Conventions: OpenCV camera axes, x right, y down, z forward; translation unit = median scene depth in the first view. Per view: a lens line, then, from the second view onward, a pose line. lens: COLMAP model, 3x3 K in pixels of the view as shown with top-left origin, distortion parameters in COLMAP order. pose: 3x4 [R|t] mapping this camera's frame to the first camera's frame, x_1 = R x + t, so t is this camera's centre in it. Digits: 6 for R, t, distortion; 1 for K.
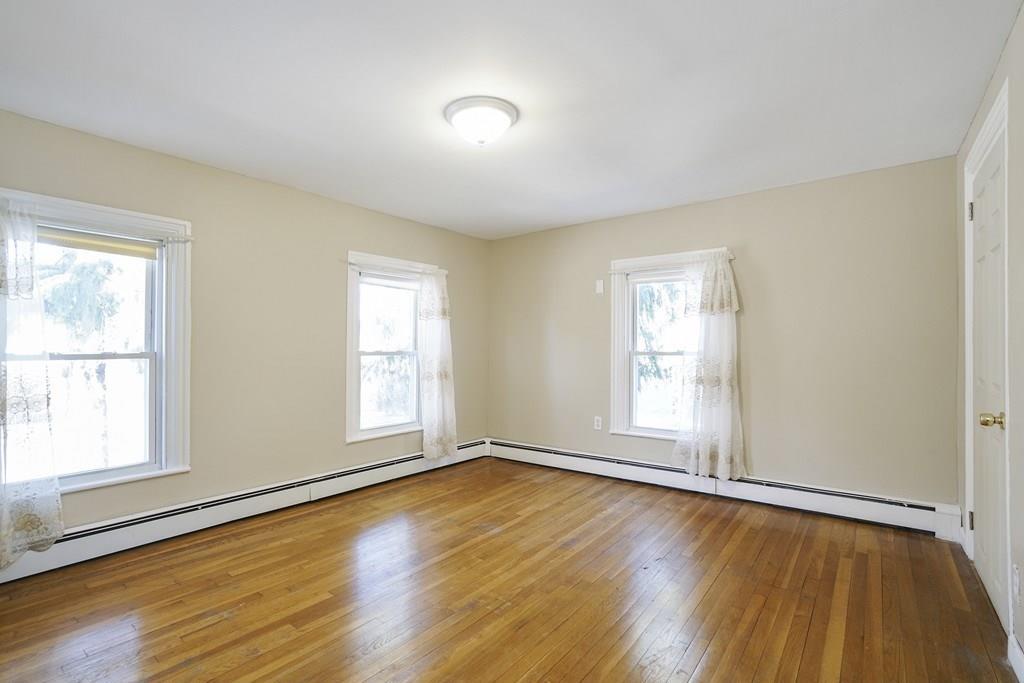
lens RADIAL K [[471.5, 0, 512.1], [0, 471.5, 347.3], [0, 0, 1]] dist [-0.002012, -0.000136]
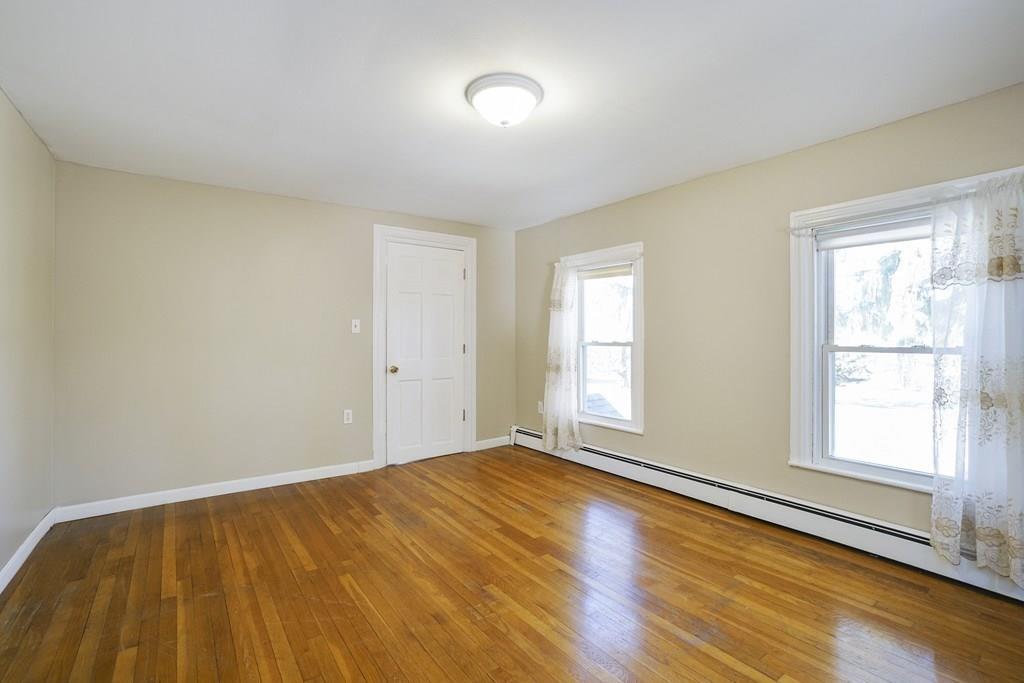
lens RADIAL K [[471.5, 0, 513.0], [0, 471.5, 335.9], [0, 0, 1]] dist [-0.002012, -0.000136]
pose [[-0.257154, -0.007479, -0.966341, 0.652033], [-0.007004, 0.999958, -0.005876, 0.002292], [0.966345, 0.005257, -0.257196, 0.982094]]
